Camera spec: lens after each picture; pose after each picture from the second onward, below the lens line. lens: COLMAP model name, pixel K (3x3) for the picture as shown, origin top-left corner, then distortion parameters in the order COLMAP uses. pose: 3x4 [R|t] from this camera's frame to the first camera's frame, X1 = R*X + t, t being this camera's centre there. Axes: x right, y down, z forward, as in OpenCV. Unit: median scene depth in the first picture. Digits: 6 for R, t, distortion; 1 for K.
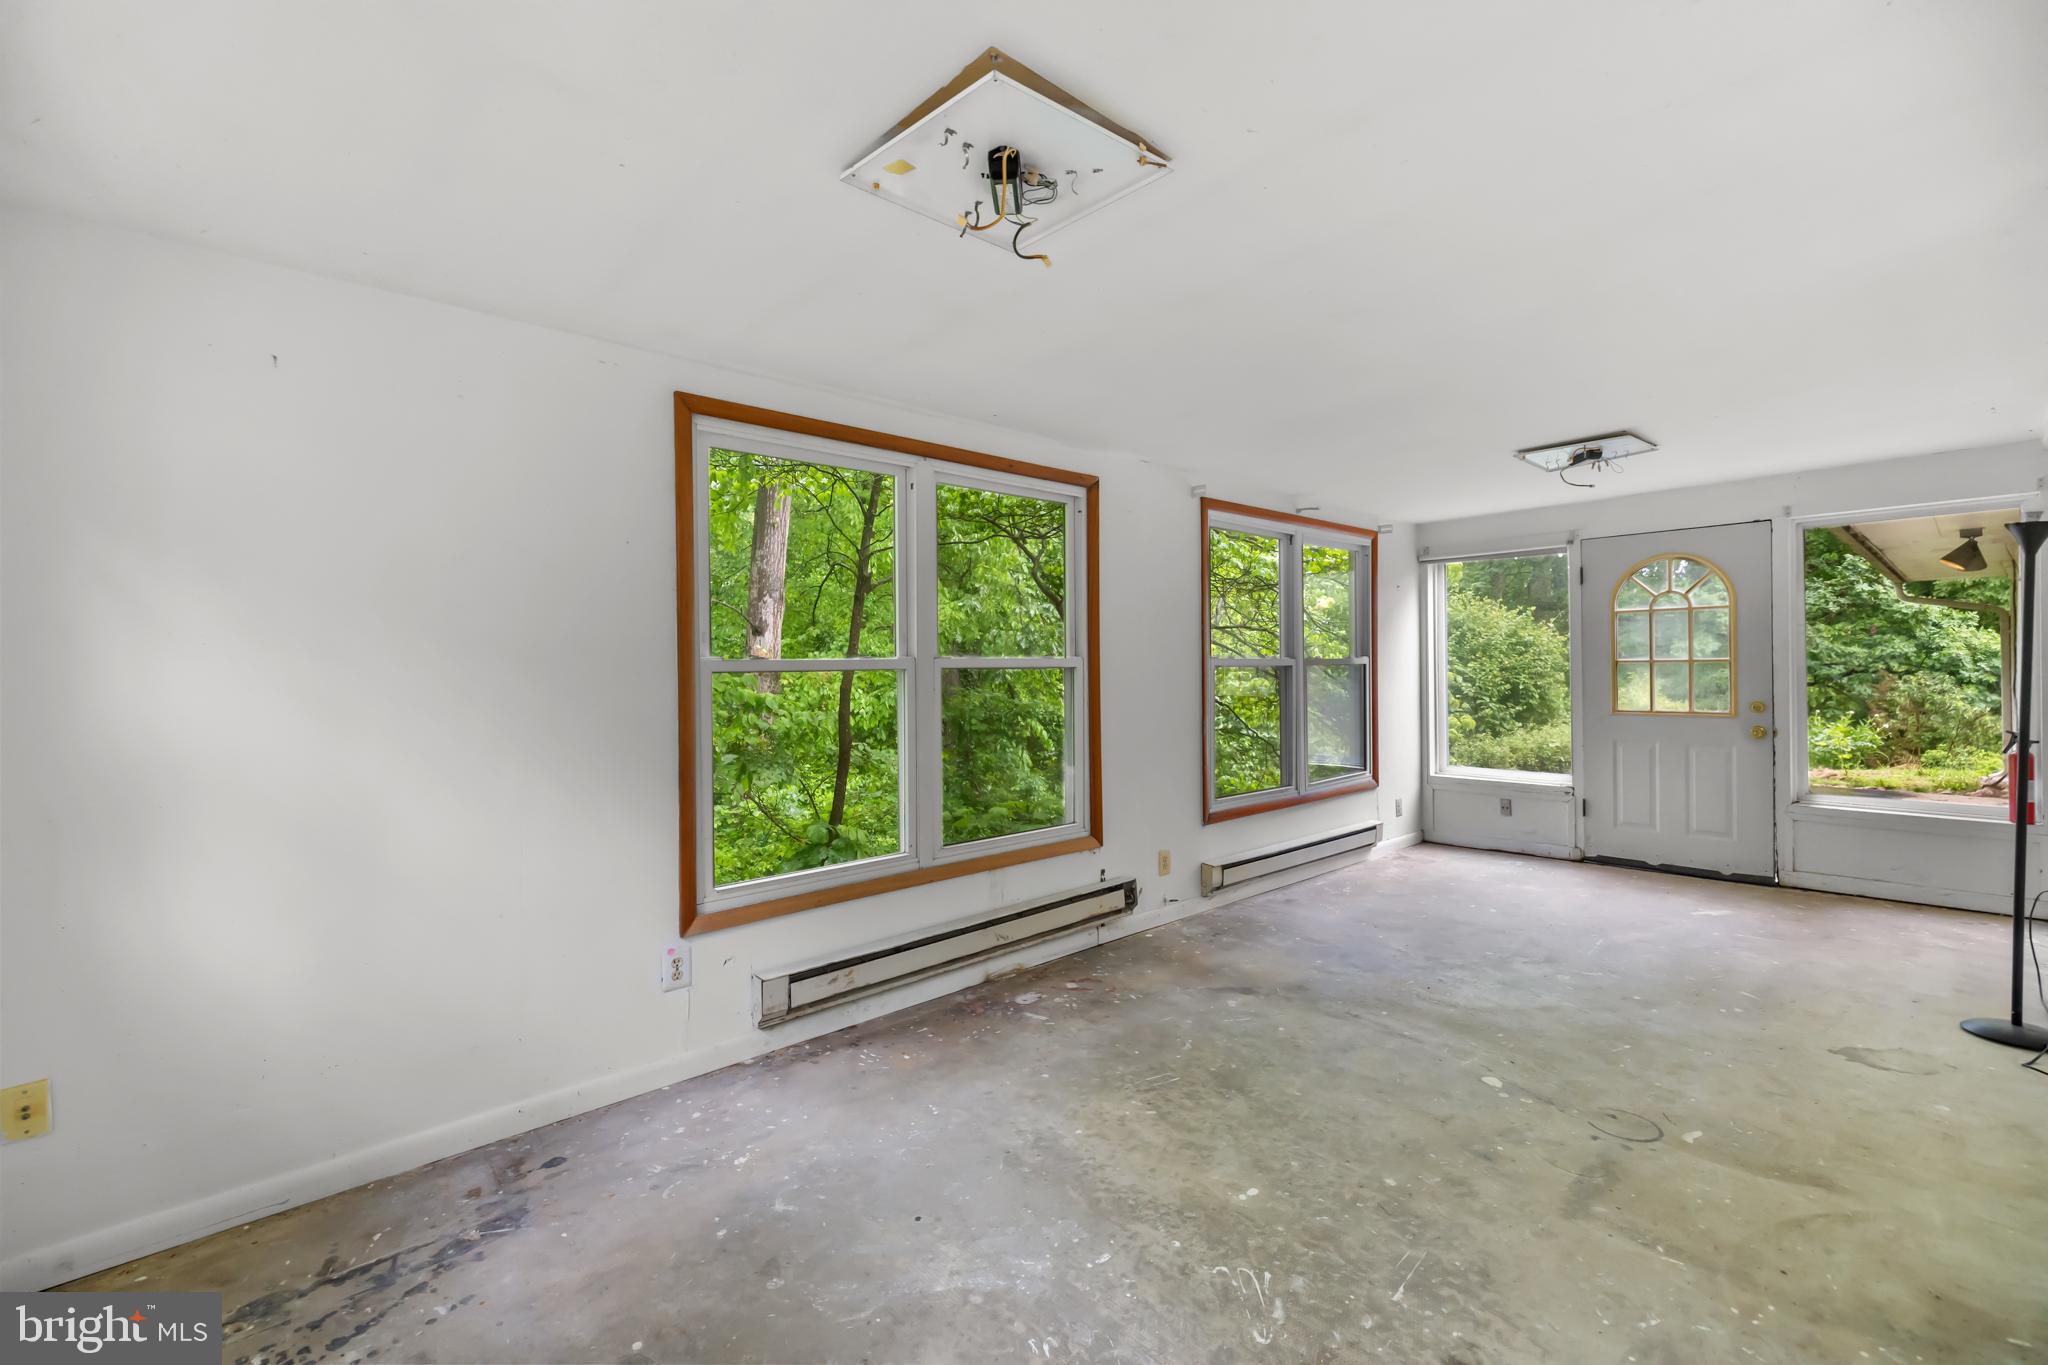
lens RADIAL K [[880.1, 0, 1037.5], [0, 880.1, 671.6], [0, 0, 1]] dist [-0.000156, 0.000309]
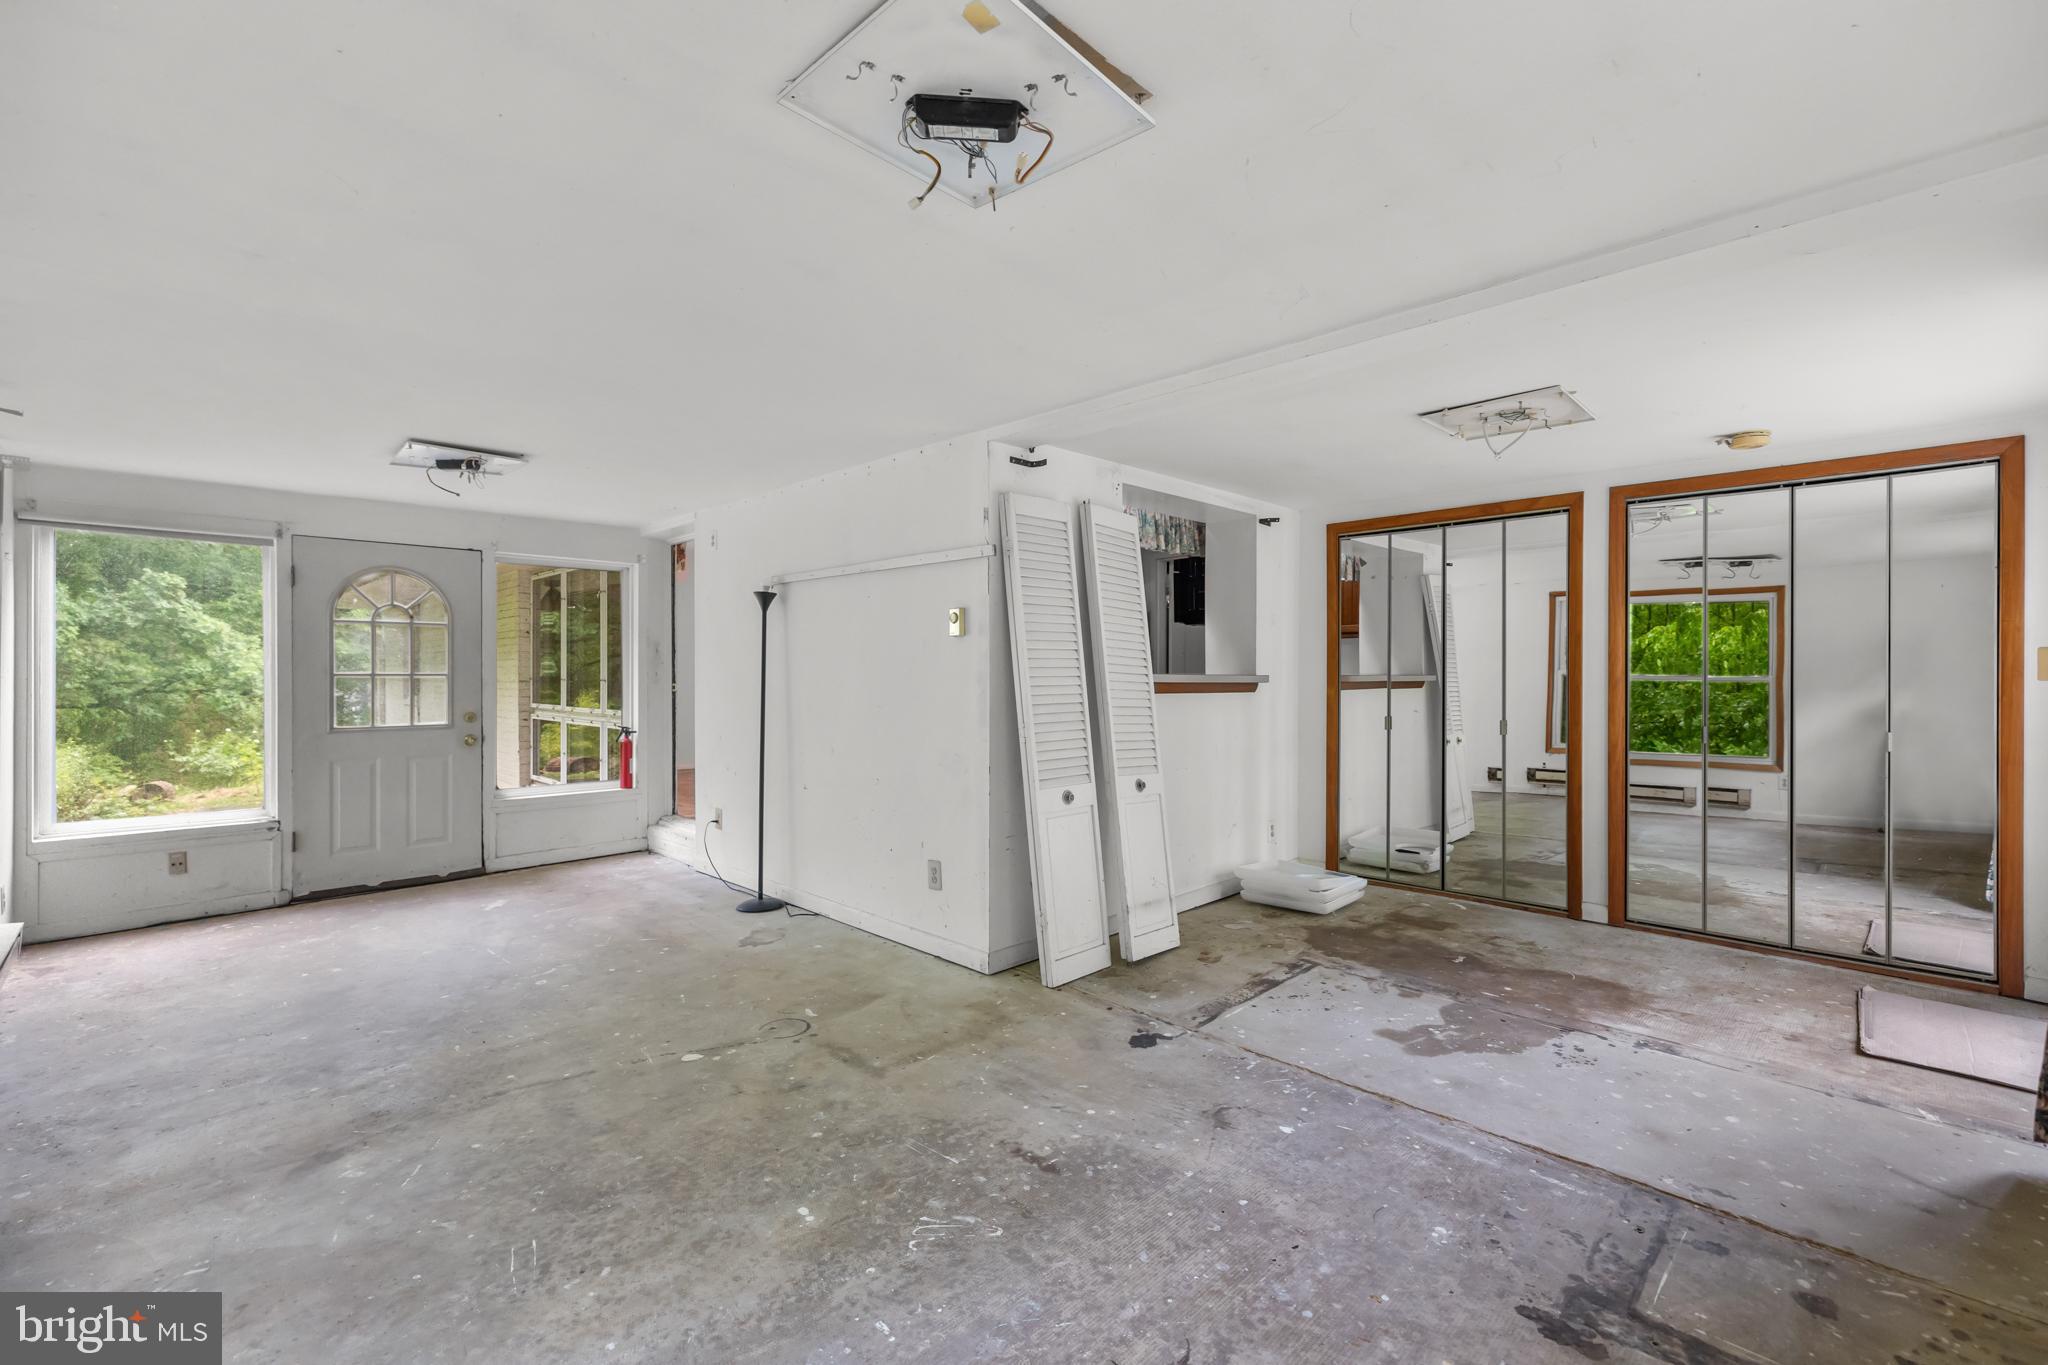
lens RADIAL K [[880.1, 0, 1037.0], [0, 880.1, 680.9], [0, 0, 1]] dist [-0.000156, 0.000309]
pose [[-0.061689, 0.006142, 0.998077, -0.523988], [0.007363, 0.999957, -0.005699, 0.010122], [-0.998068, 0.006997, -0.061731, 0.563577]]
